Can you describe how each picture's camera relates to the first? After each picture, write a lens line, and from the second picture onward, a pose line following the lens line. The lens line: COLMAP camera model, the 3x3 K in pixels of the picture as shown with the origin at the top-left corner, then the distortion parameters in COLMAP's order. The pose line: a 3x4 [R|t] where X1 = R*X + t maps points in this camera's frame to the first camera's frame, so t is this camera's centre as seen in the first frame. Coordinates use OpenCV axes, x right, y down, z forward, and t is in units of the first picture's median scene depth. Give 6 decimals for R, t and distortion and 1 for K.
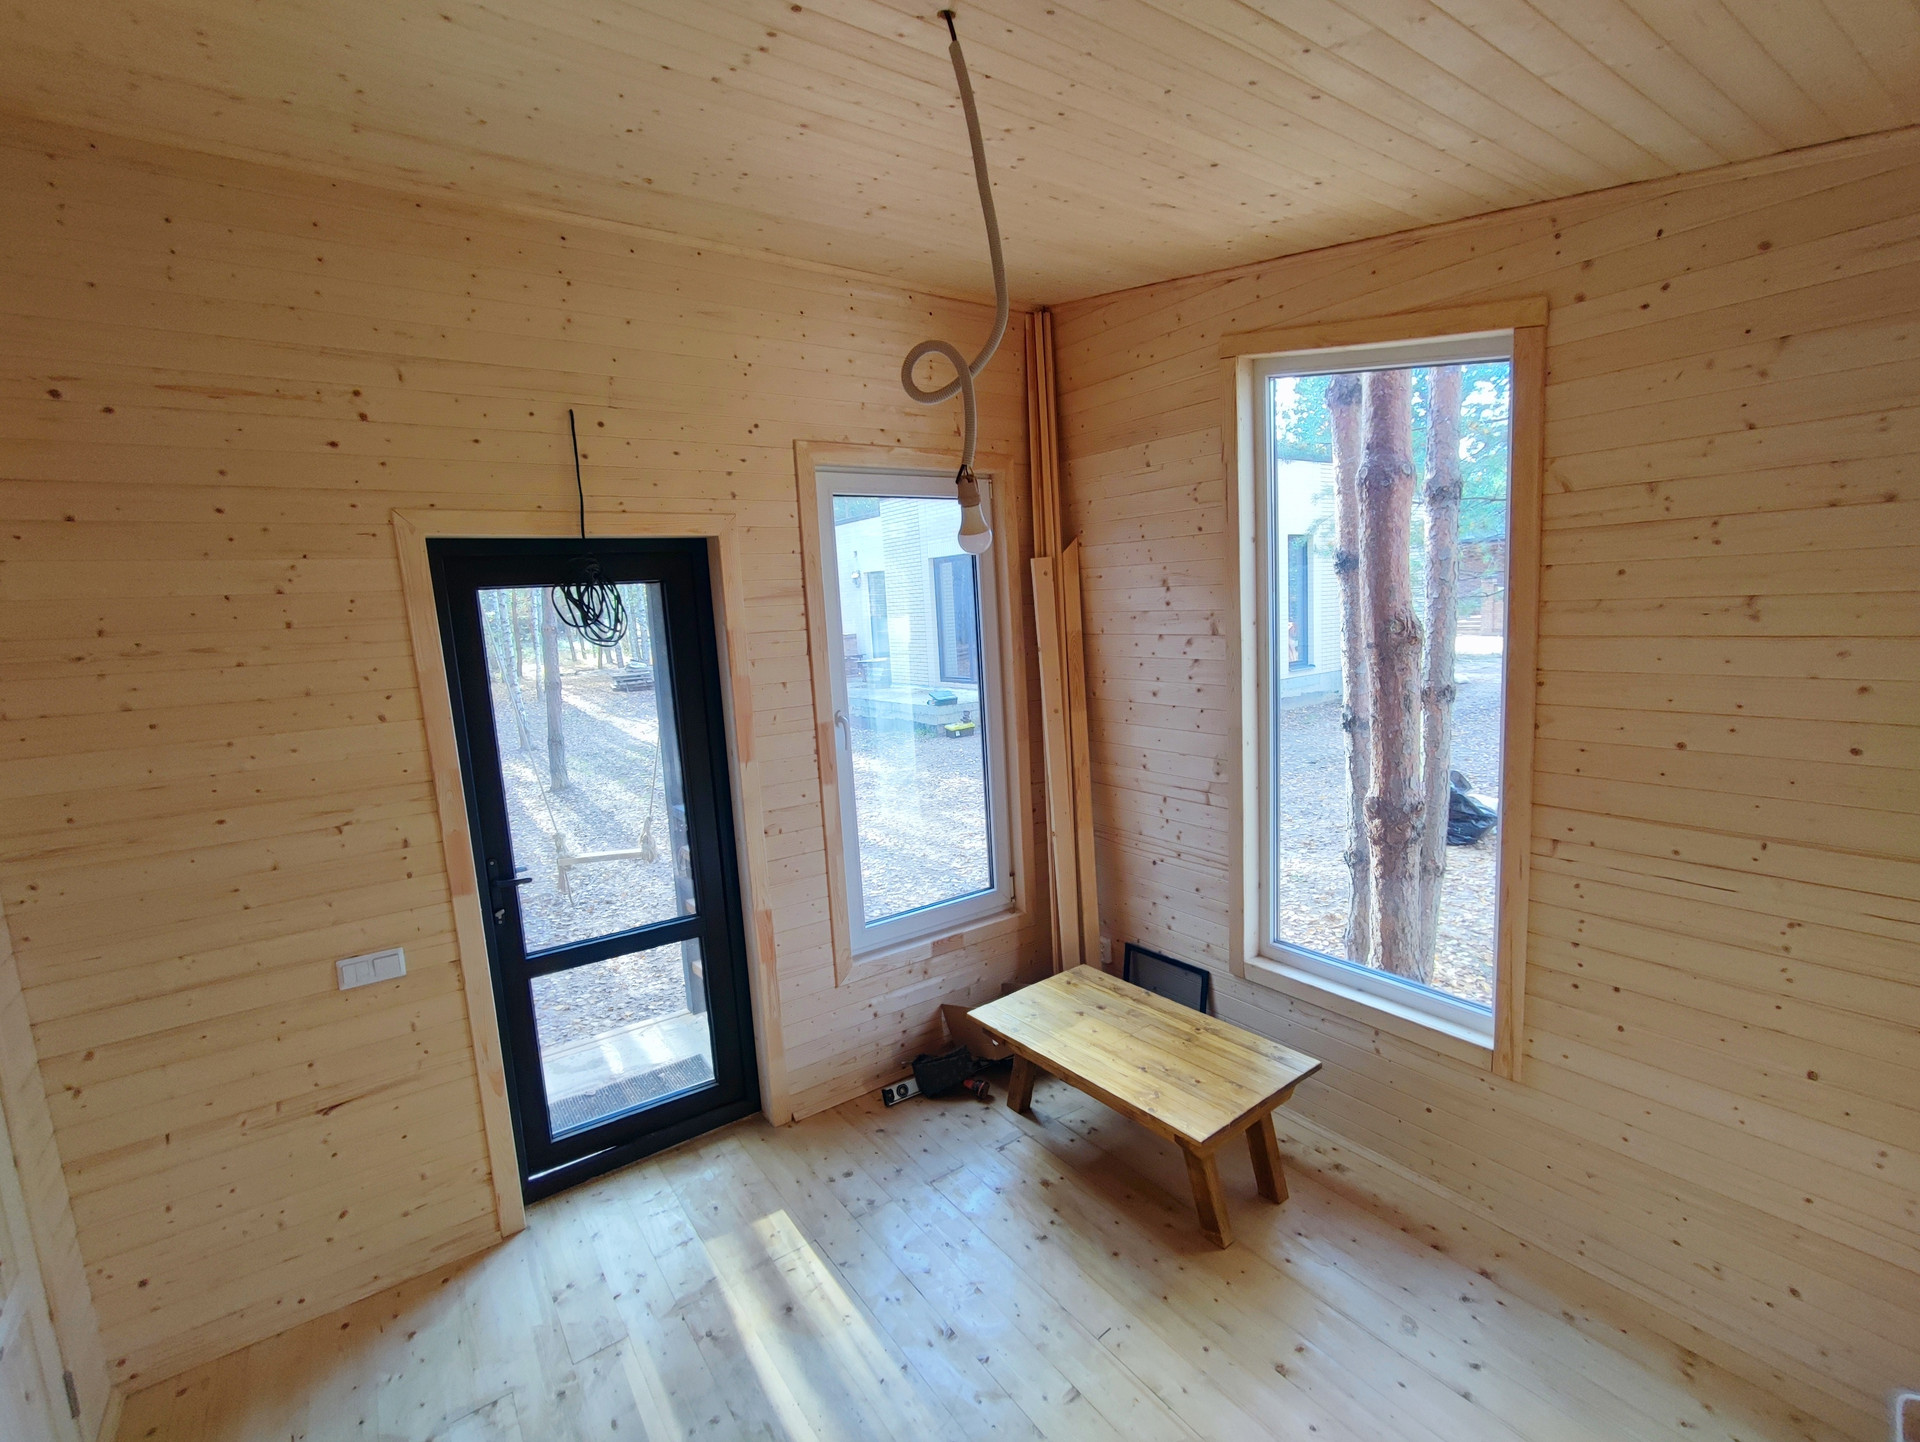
lens RADIAL K [[876.0, 0, 955.9], [0, 876.0, 724.6], [0, 0, 1]] dist [-0.021593, 0.008563]
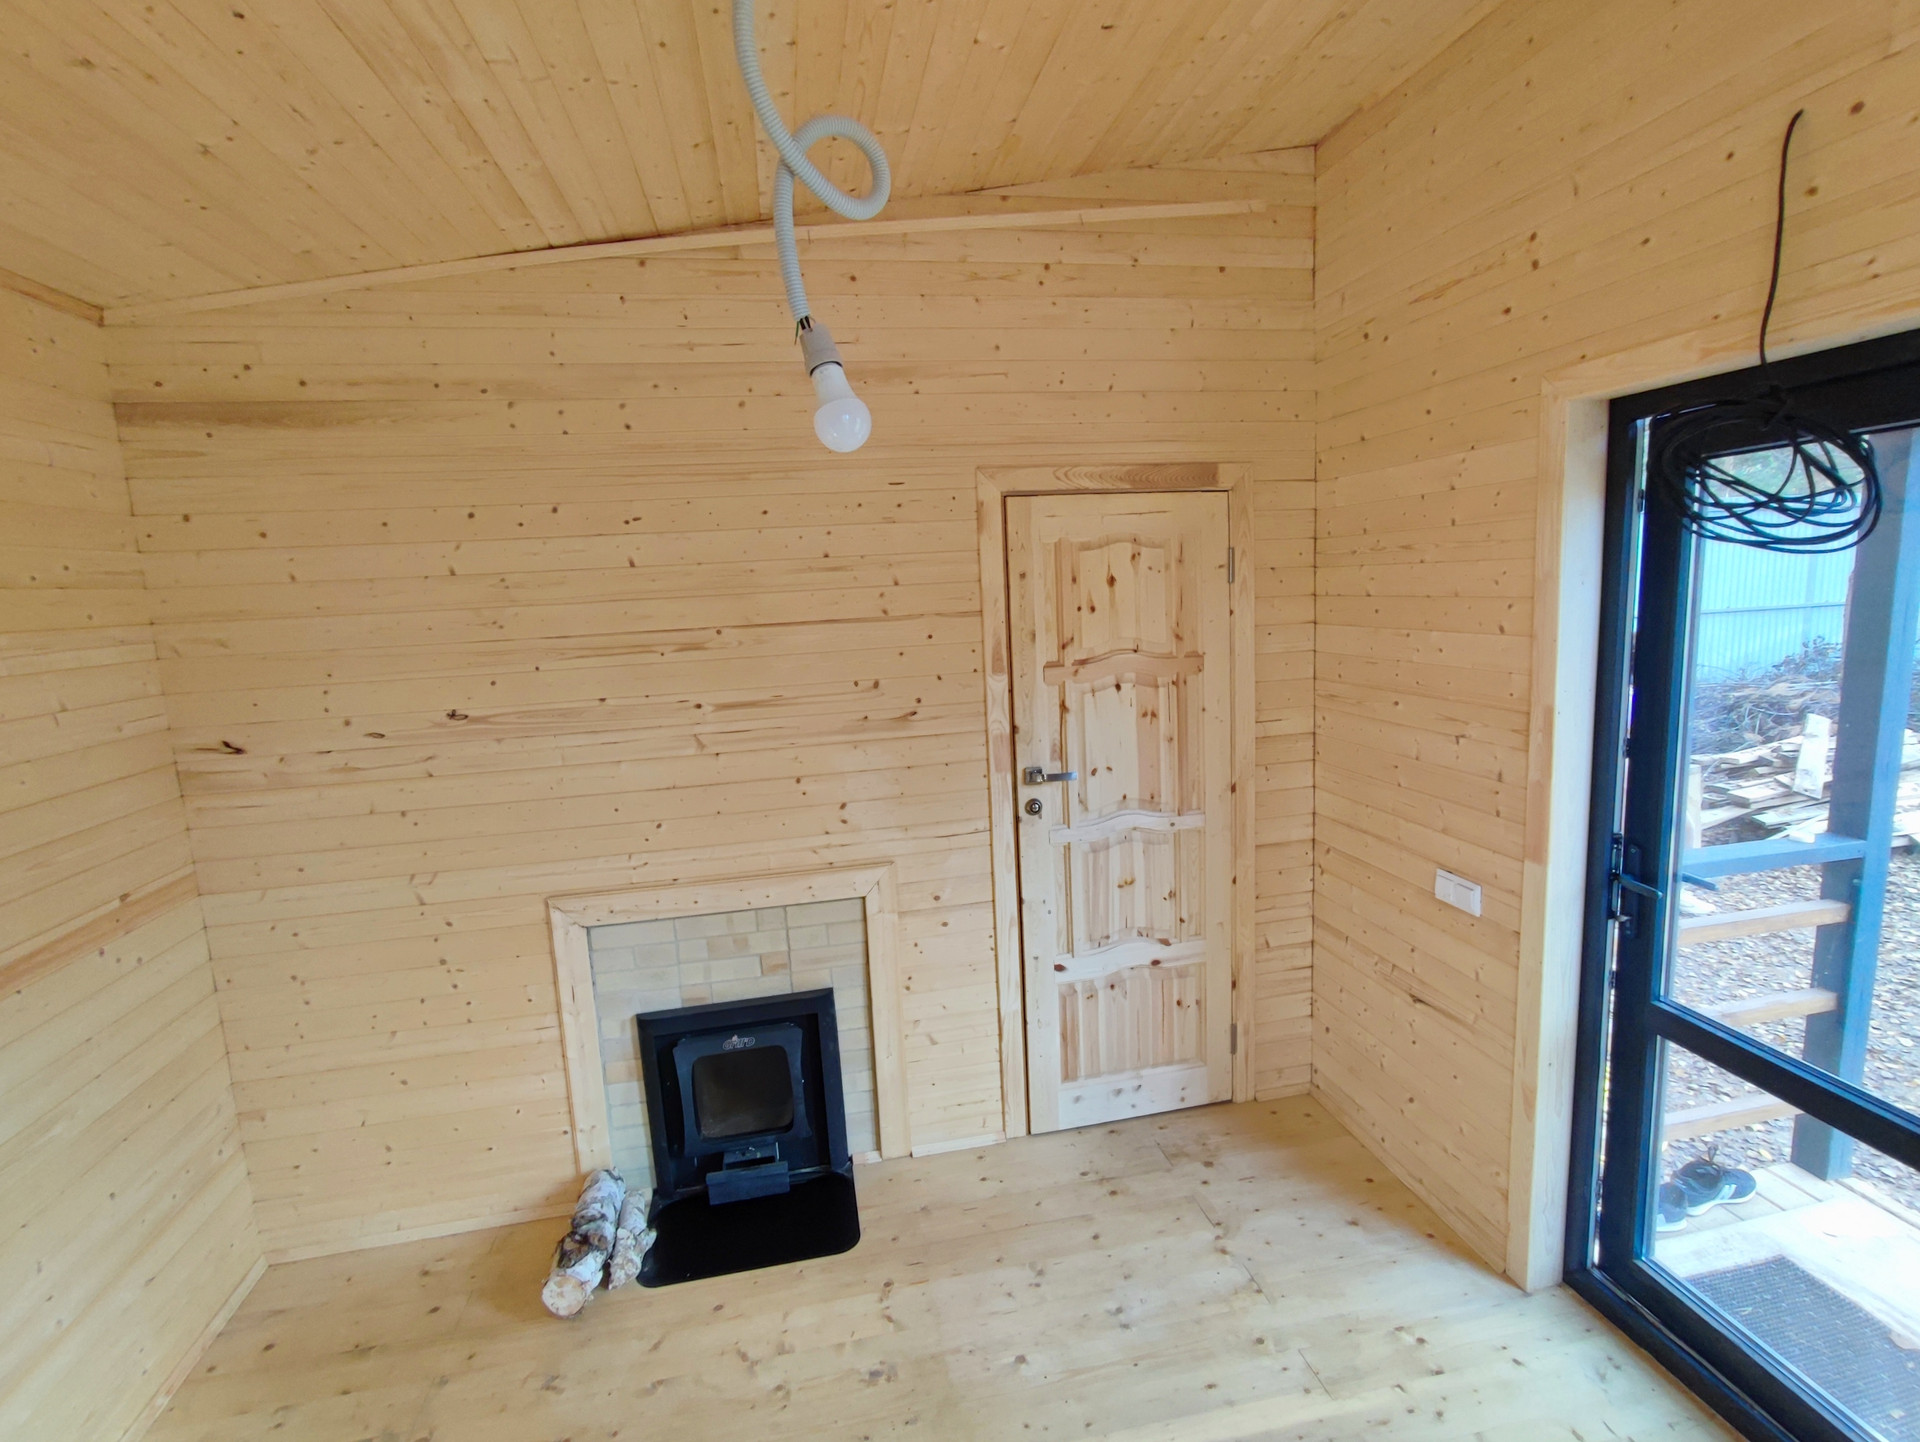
lens RADIAL K [[876.0, 0, 955.9], [0, 876.0, 724.6], [0, 0, 1]] dist [-0.021593, 0.008563]
pose [[-0.397349, 0.210059, -0.893302, 0.363109], [-0.061316, 0.965196, 0.254239, -0.105680], [0.915617, 0.155795, -0.370640, 0.855685]]
